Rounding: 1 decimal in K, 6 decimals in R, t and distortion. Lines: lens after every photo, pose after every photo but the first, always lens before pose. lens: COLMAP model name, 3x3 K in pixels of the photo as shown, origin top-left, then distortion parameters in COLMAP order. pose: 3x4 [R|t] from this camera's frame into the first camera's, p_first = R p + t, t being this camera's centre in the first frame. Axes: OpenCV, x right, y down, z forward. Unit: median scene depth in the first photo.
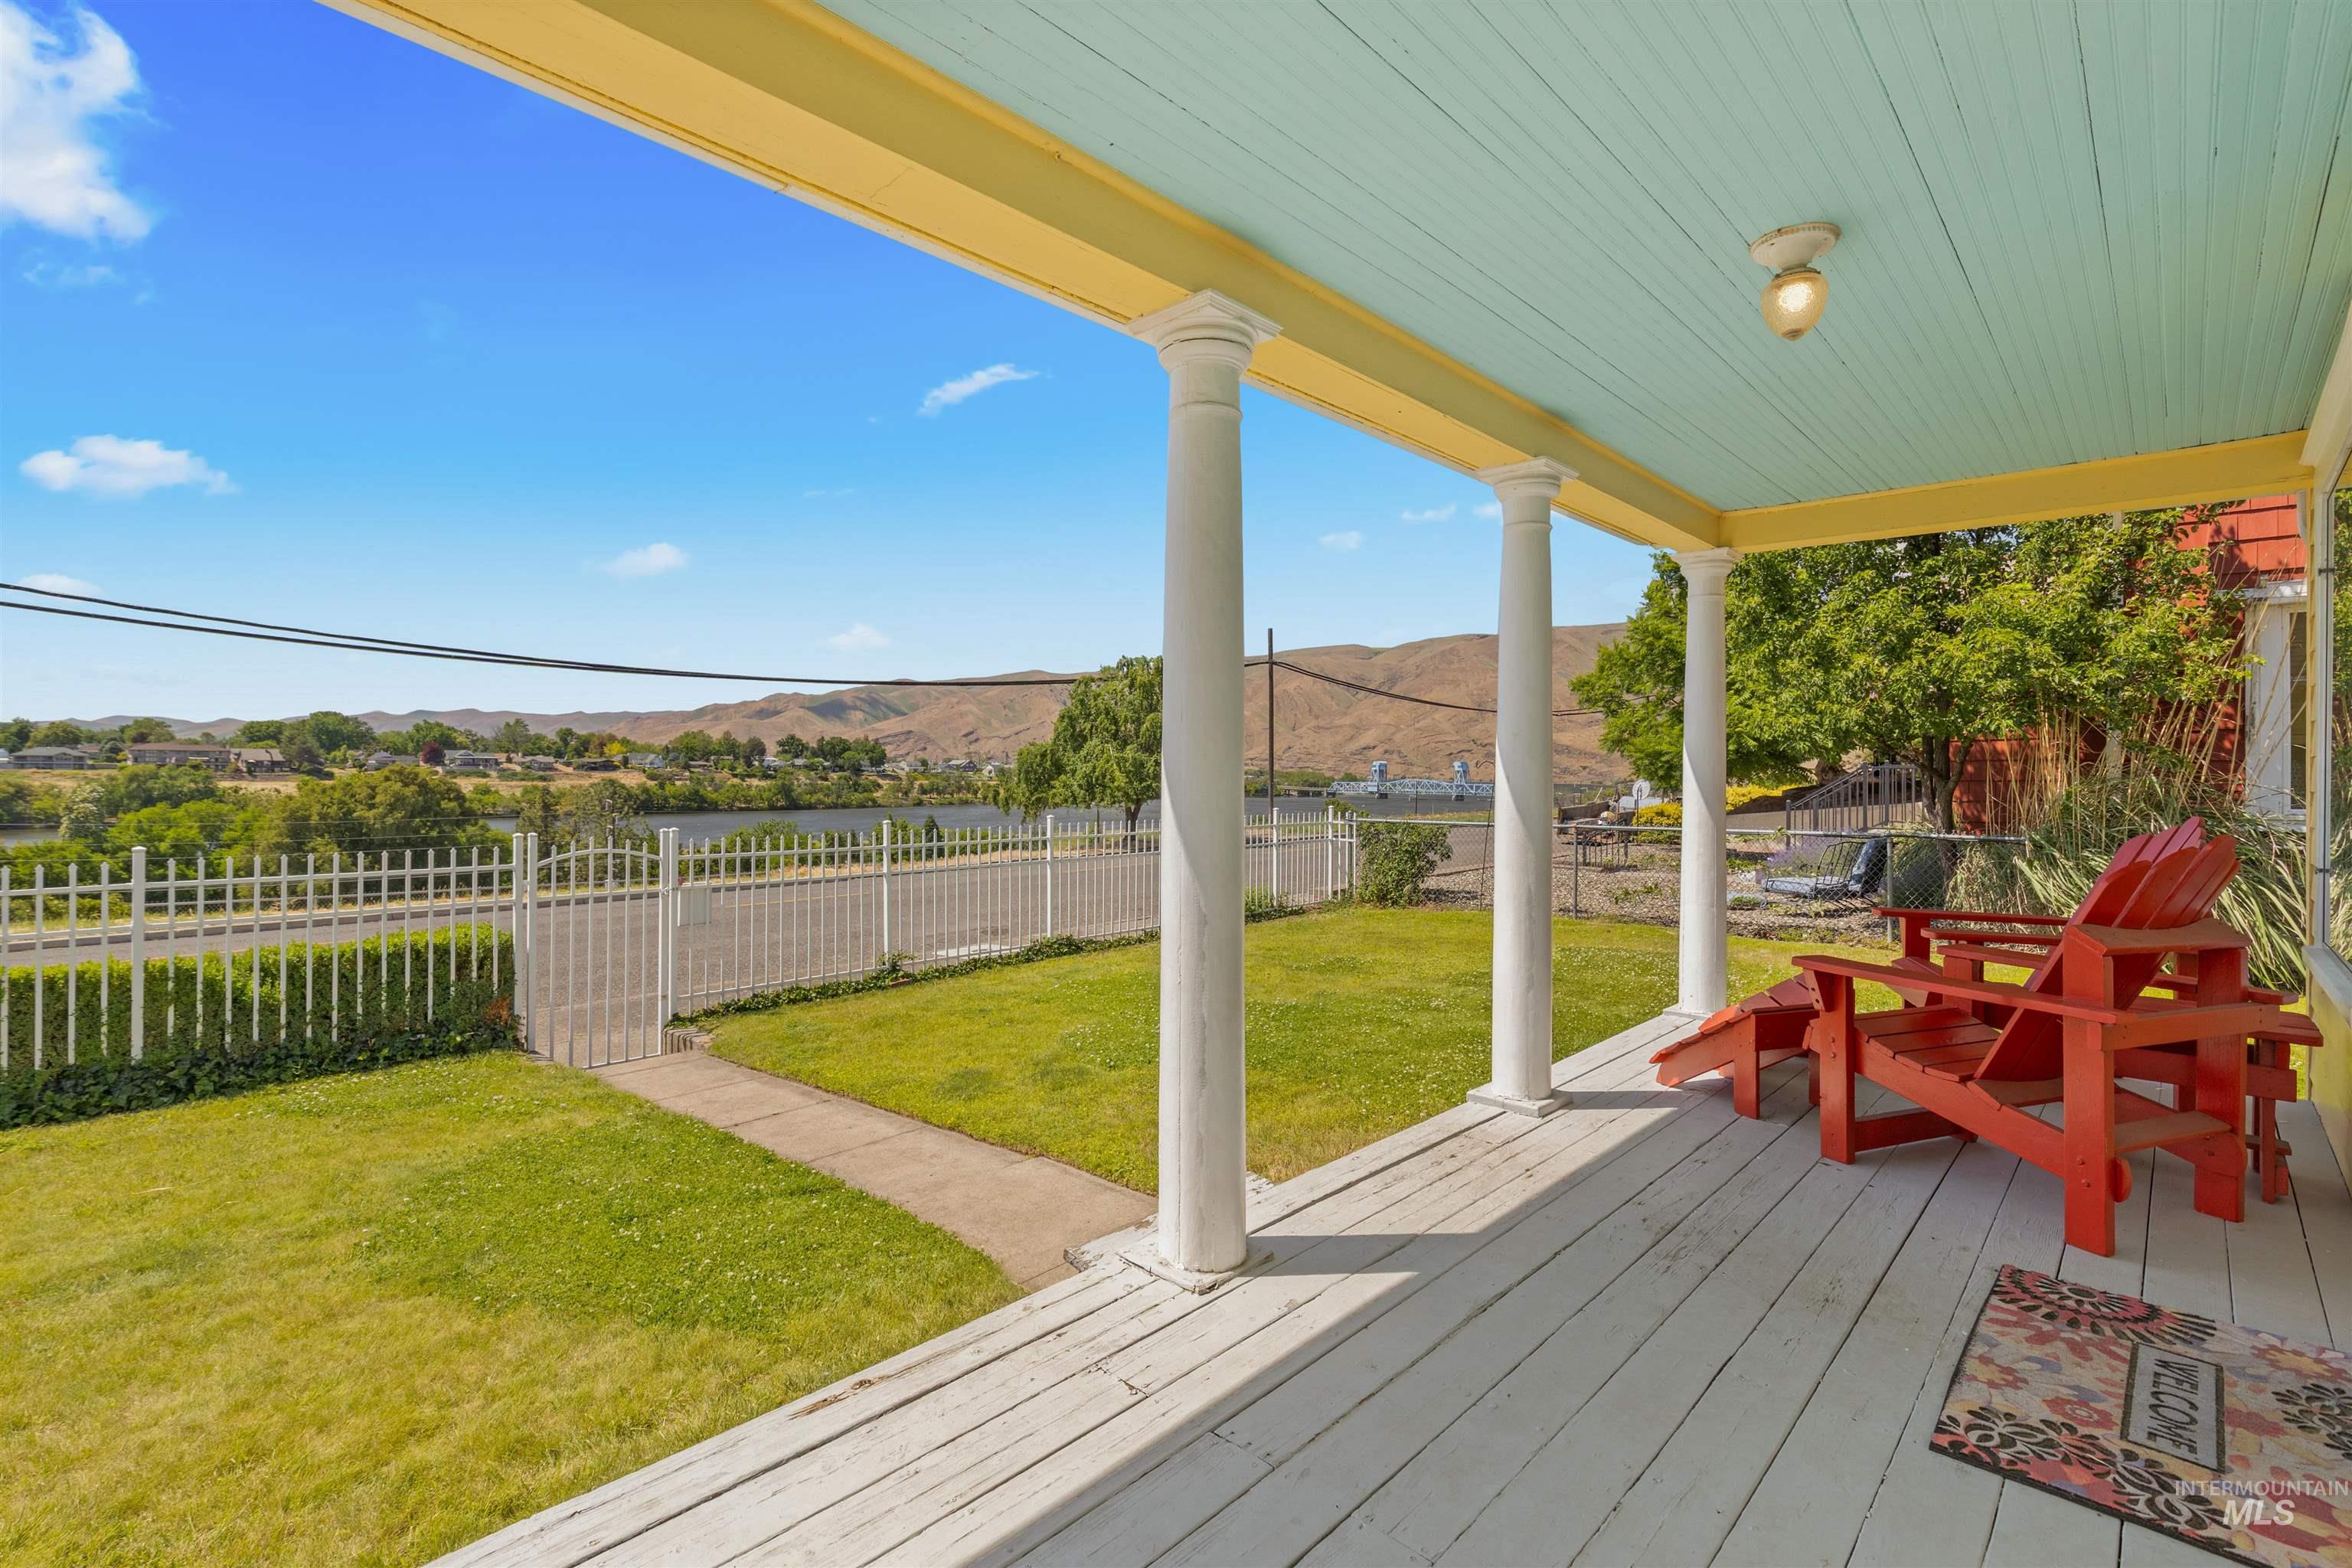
lens RADIAL K [[1067.7, 0, 1181.2], [0, 1067.7, 766.3], [0, 0, 1]] dist [-0.002940, -0.000877]
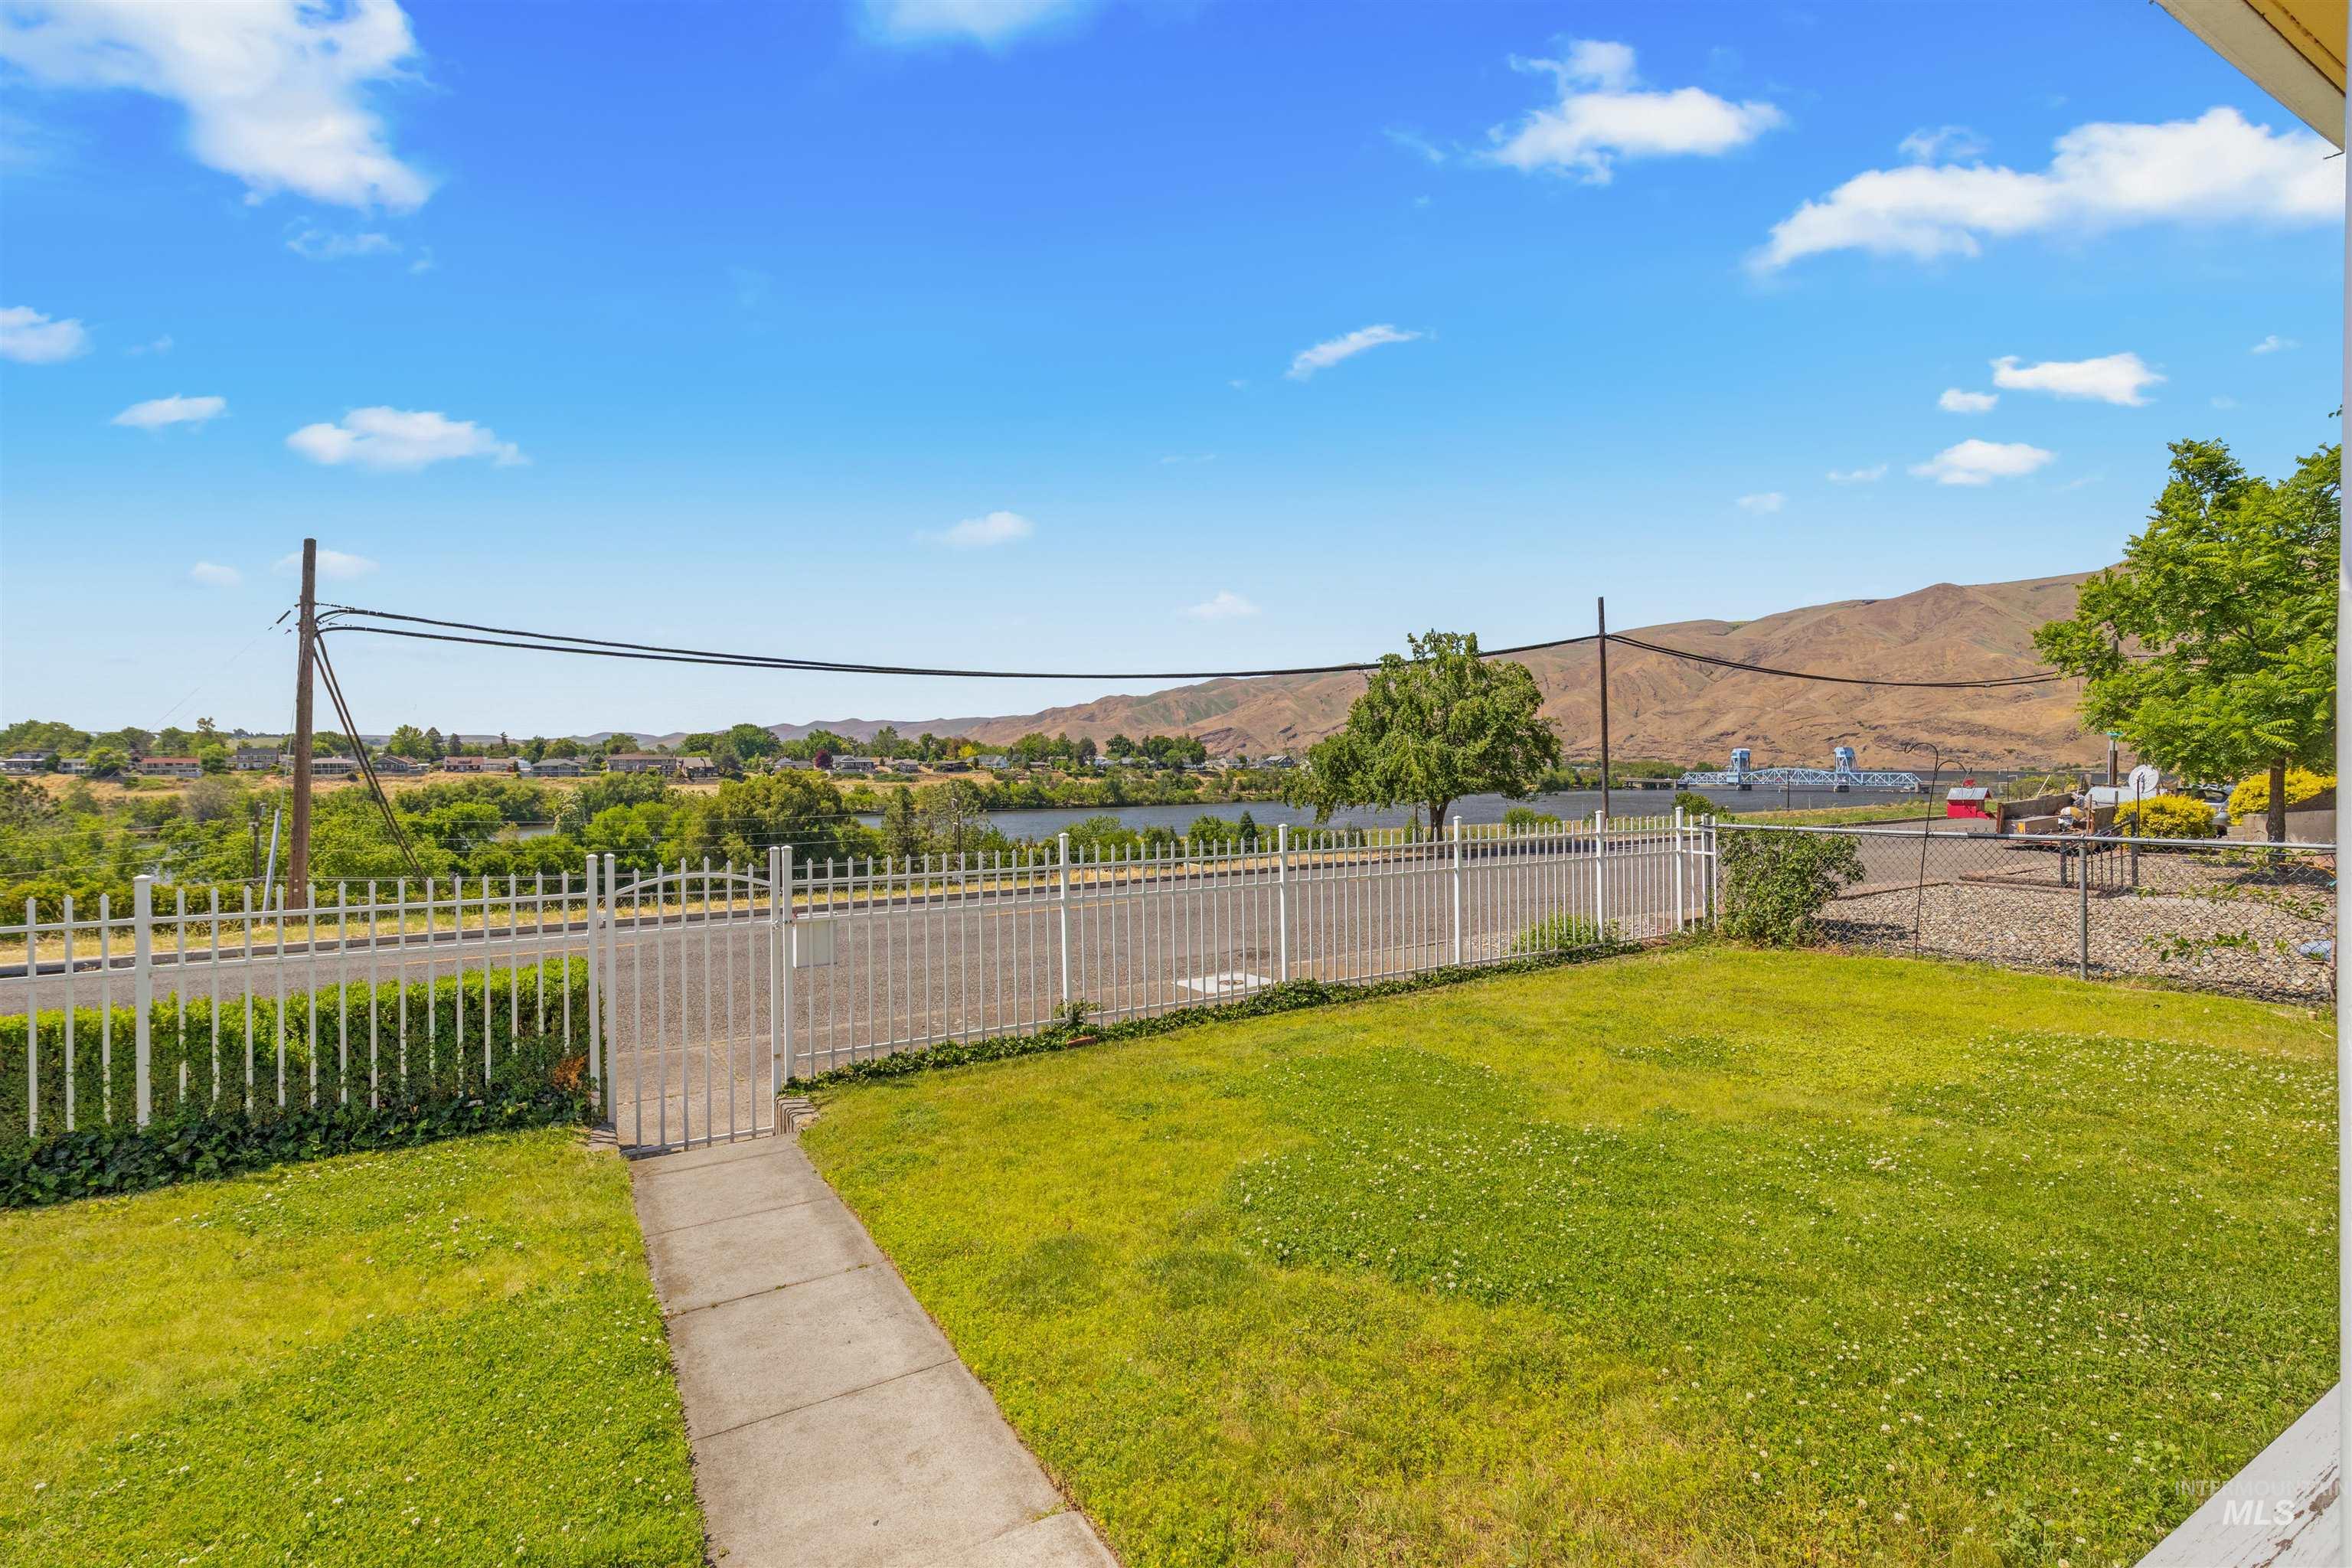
lens RADIAL K [[1080.8, 0, 1182.8], [0, 1080.8, 763.1], [0, 0, 1]] dist [0.000085, 0.000024]
pose [[0.957266, -0.016514, -0.288737, 0.044982], [0.017075, 0.999854, -0.000577, 0.000693], [0.288705, -0.004378, 0.957408, 0.296230]]
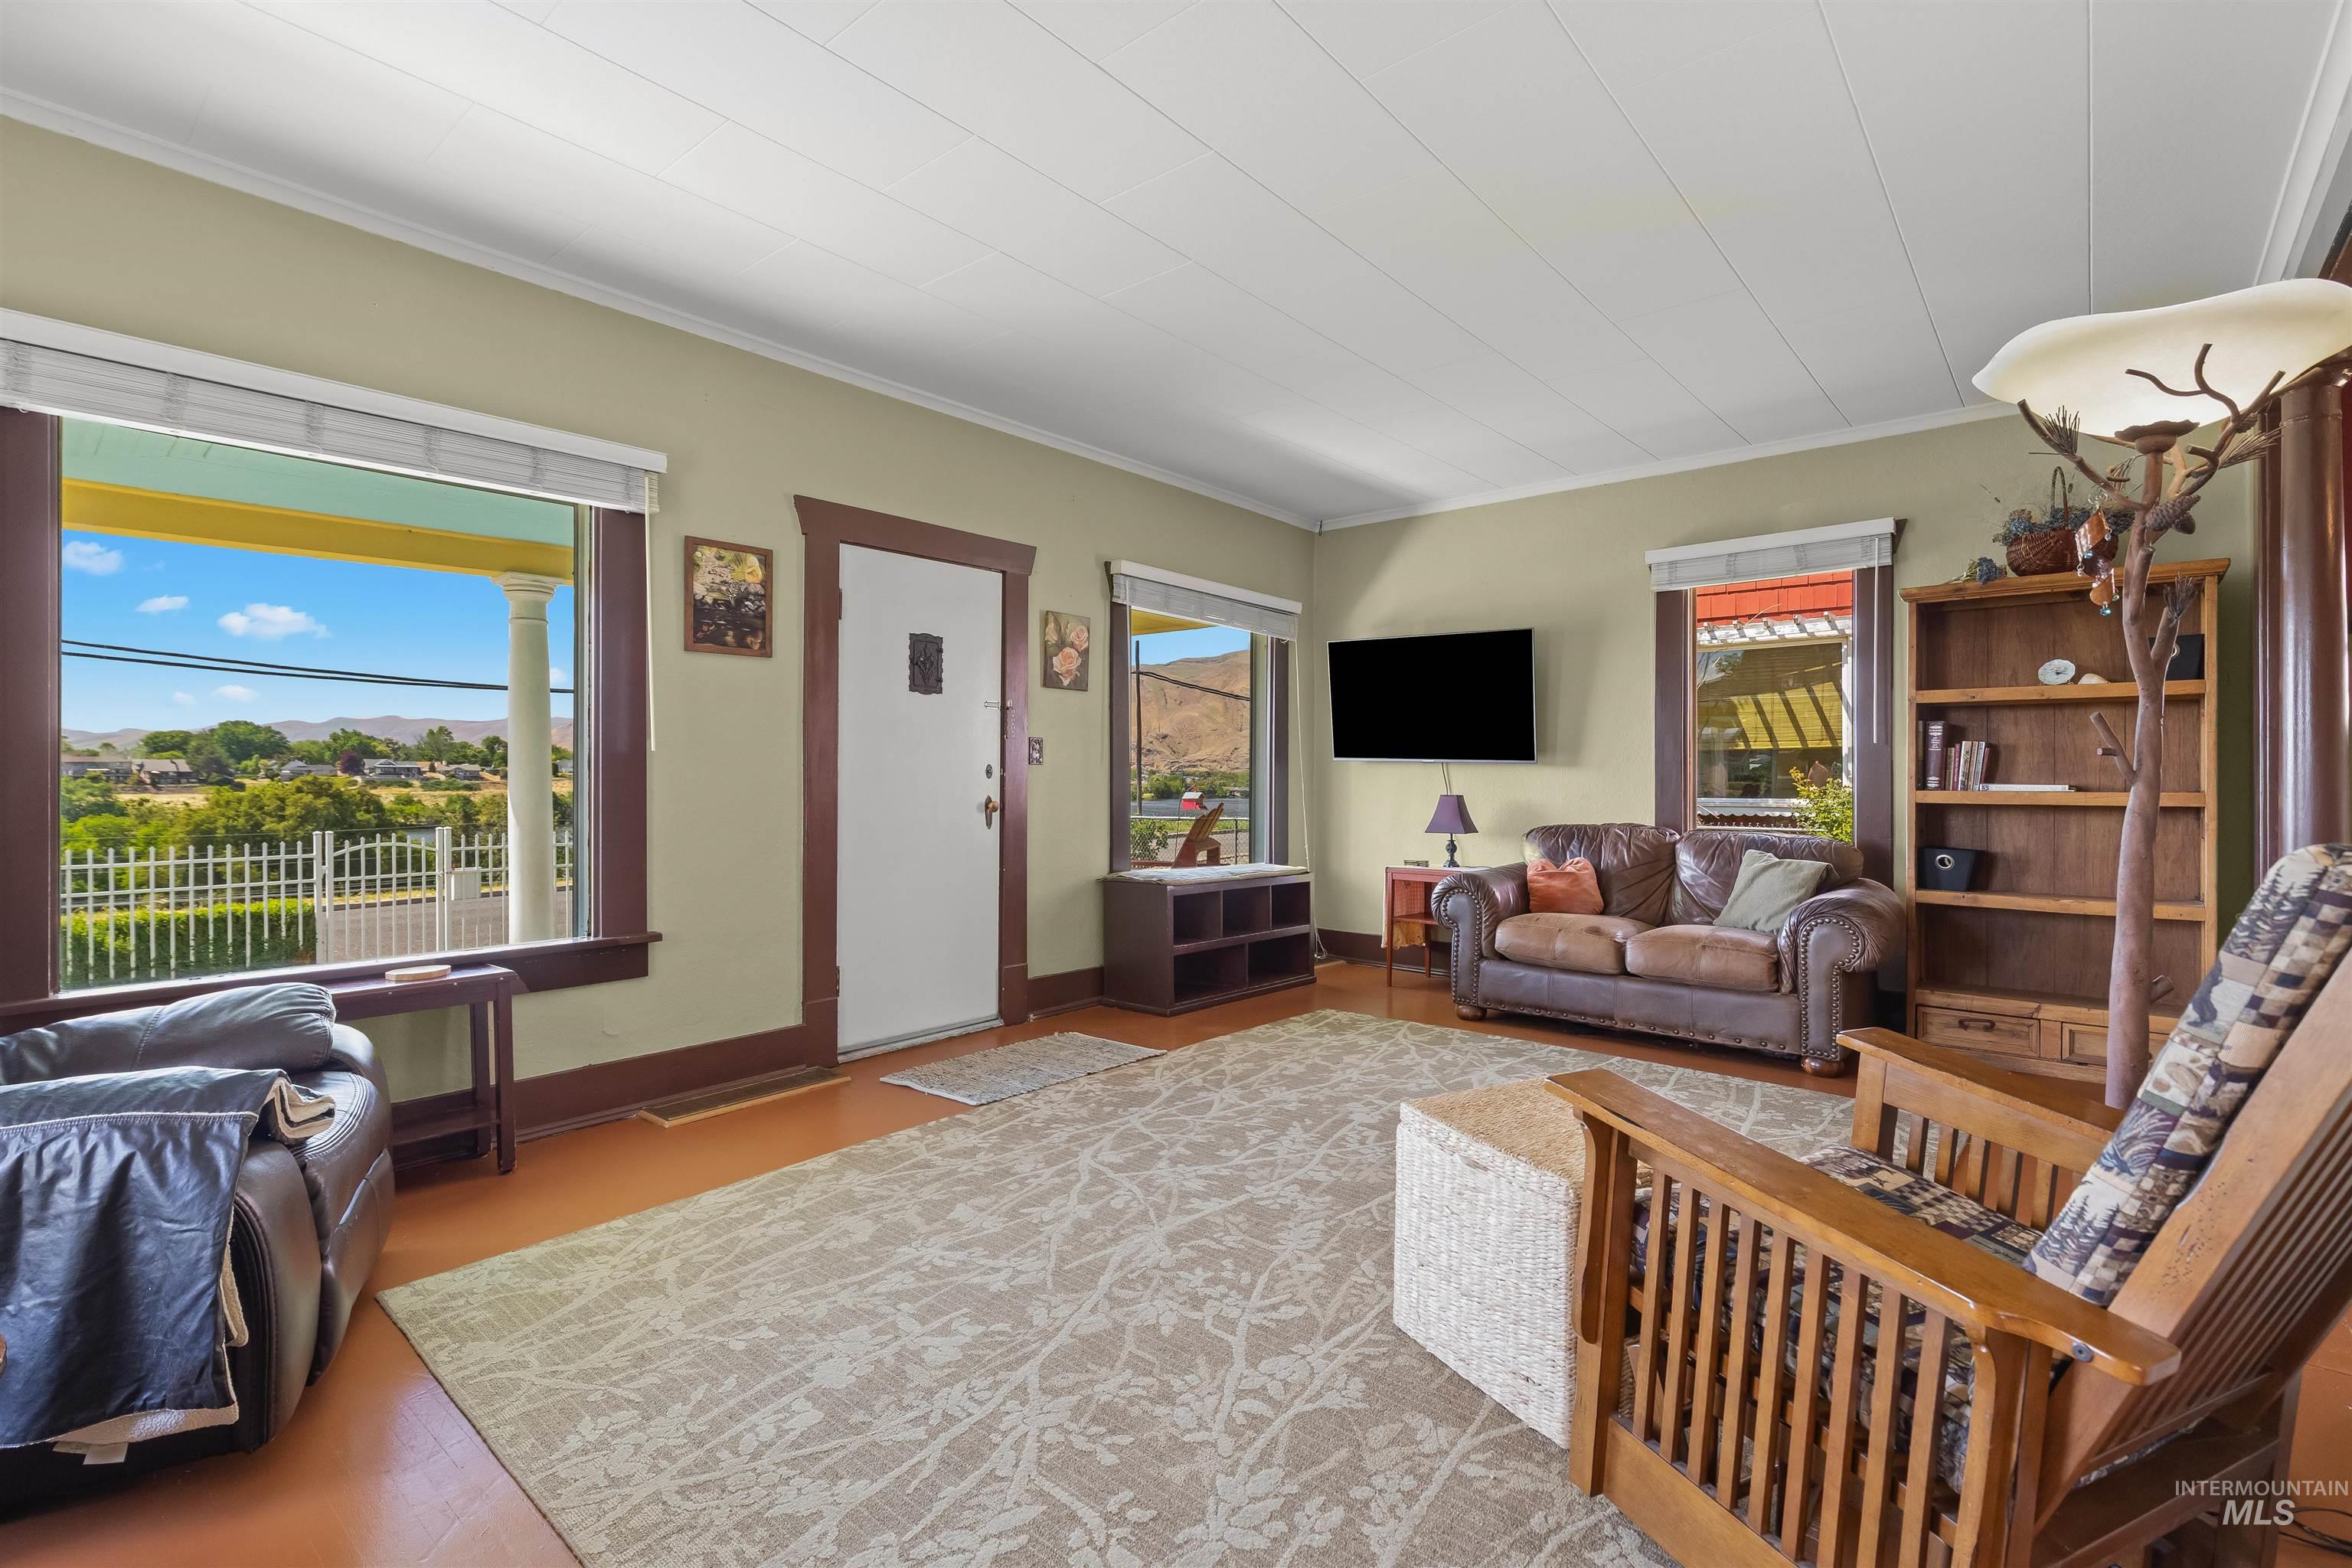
lens RADIAL K [[1067.7, 0, 1181.2], [0, 1067.7, 766.3], [0, 0, 1]] dist [-0.002940, -0.000877]
pose [[0.998758, -0.009310, 0.048937, 0.357041], [0.009410, 0.999954, -0.001803, -0.005152], [-0.048918, 0.002261, 0.998800, -0.354898]]
